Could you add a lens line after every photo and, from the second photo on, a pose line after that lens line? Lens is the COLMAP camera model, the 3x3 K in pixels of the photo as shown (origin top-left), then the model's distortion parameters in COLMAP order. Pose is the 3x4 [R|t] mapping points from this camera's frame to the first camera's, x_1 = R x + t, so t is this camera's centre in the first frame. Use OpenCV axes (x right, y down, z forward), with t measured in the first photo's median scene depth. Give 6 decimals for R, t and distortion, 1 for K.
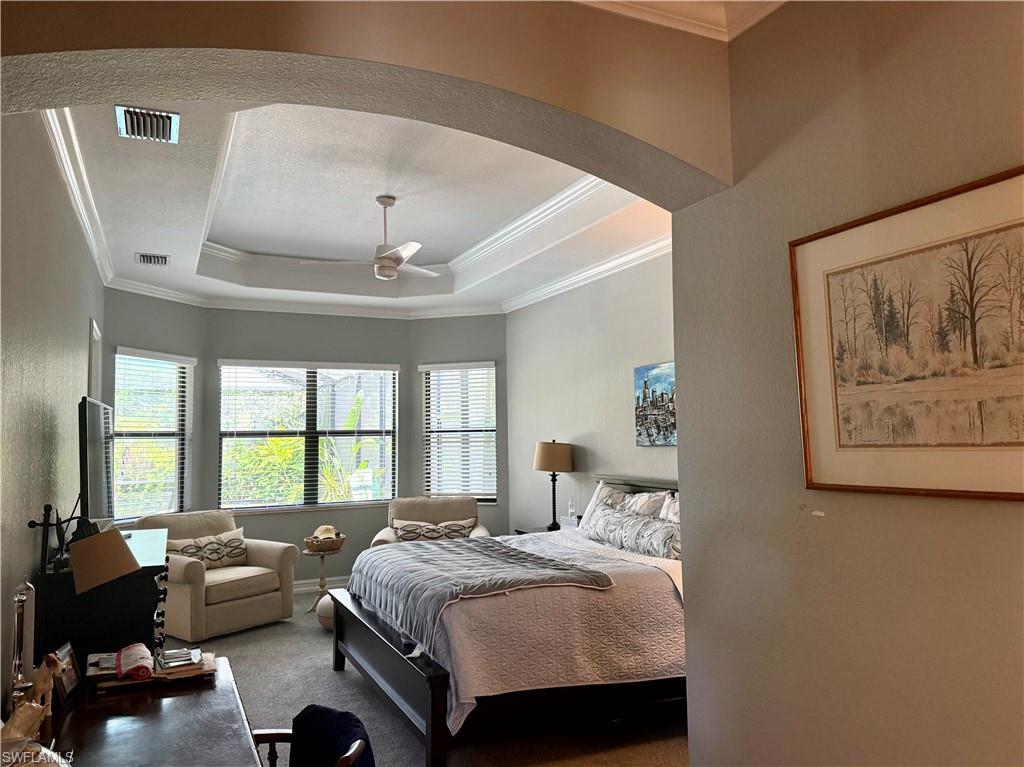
lens RADIAL K [[757.8, 0, 506.4], [0, 757.8, 378.3], [0, 0, 1]] dist [0.162748, -0.300763]
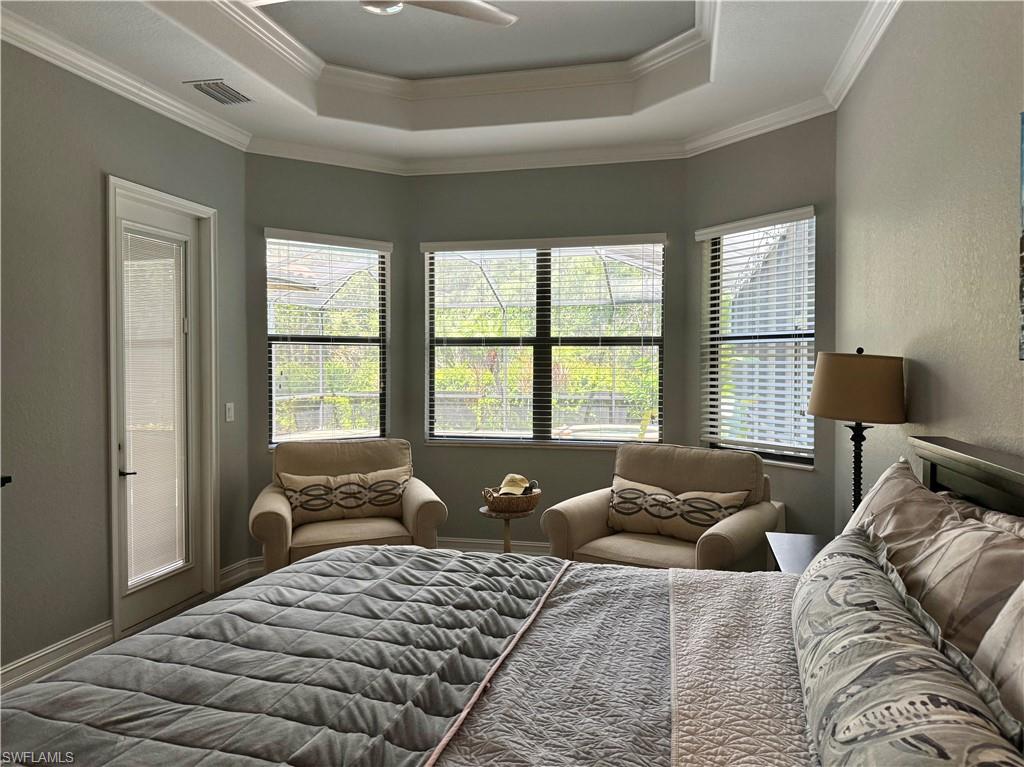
lens RADIAL K [[721.5, 0, 519.1], [0, 721.5, 375.5], [0, 0, 1]] dist [0.139896, -0.235640]
pose [[0.790644, 0.025930, -0.611727, 0.149868], [0.036396, 0.995346, 0.089232, 0.046191], [0.611194, -0.092815, 0.786020, 0.486977]]
